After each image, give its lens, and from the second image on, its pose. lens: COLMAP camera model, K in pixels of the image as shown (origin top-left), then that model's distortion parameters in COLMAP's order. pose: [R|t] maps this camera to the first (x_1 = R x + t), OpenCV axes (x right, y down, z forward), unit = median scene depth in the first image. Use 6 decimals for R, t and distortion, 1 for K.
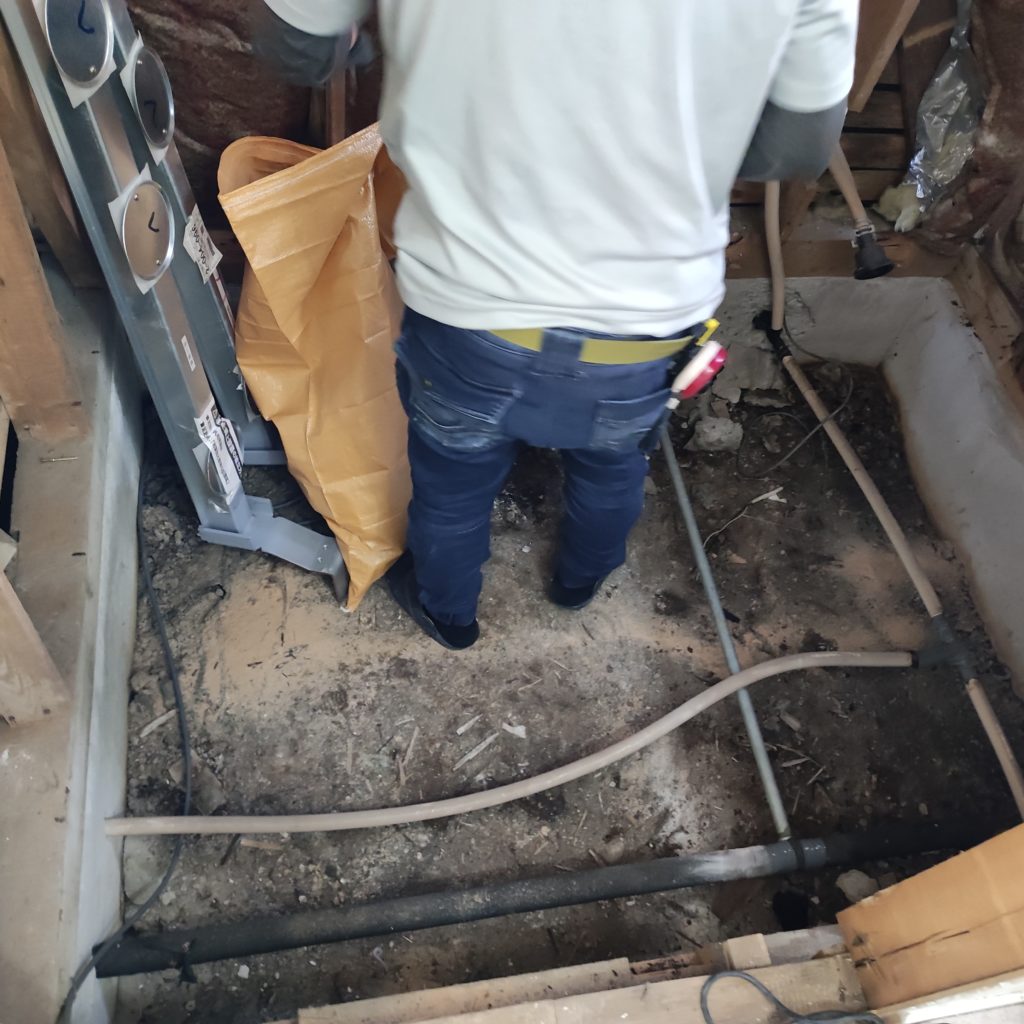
lens RADIAL K [[1000.8, 0, 512.0], [0, 1000.8, 512.0], [0, 0, 1]] dist [0.025480, -0.019272]
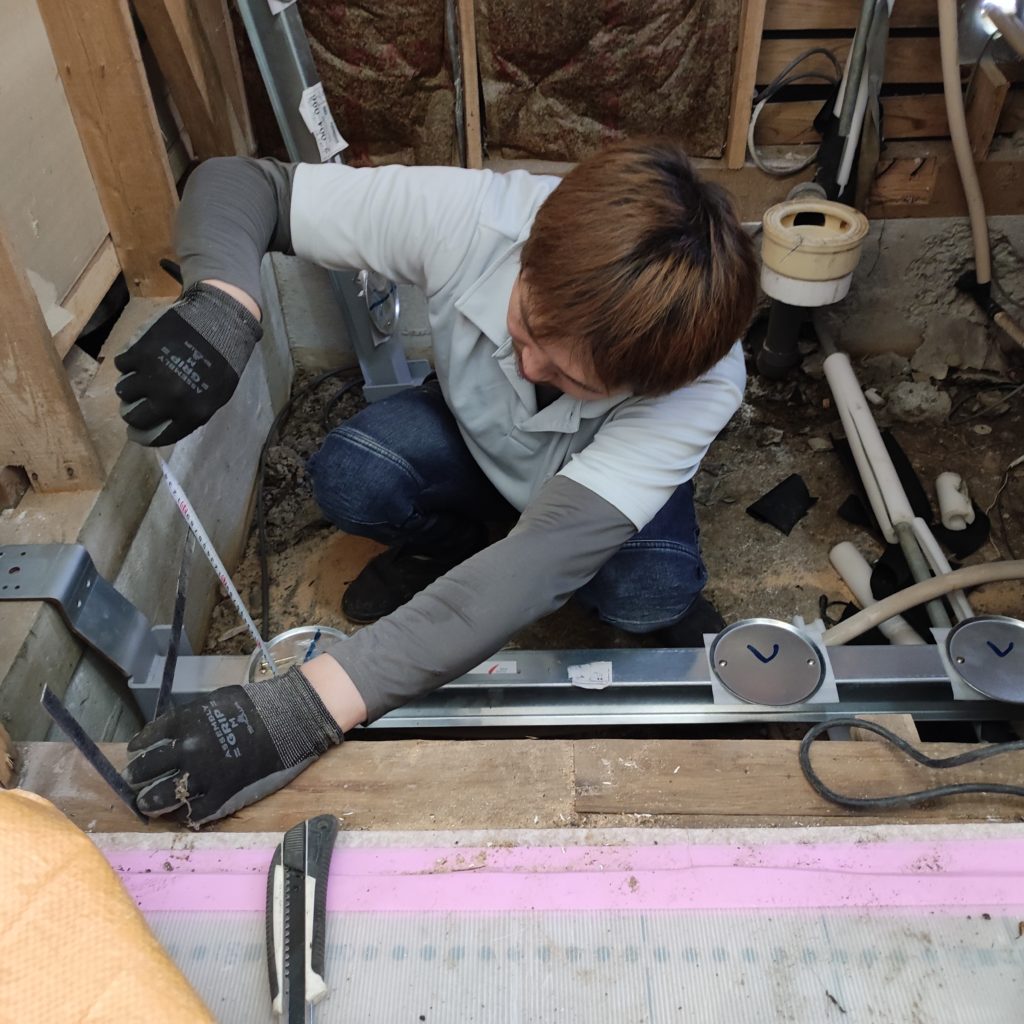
lens RADIAL K [[1000.8, 0, 512.0], [0, 1000.8, 512.0], [0, 0, 1]] dist [0.025480, -0.019272]
pose [[0.966918, -0.014722, -0.254662, 0.111782], [-0.056625, 0.961037, -0.270558, 0.328751], [0.248723, 0.276028, 0.928410, 0.190486]]
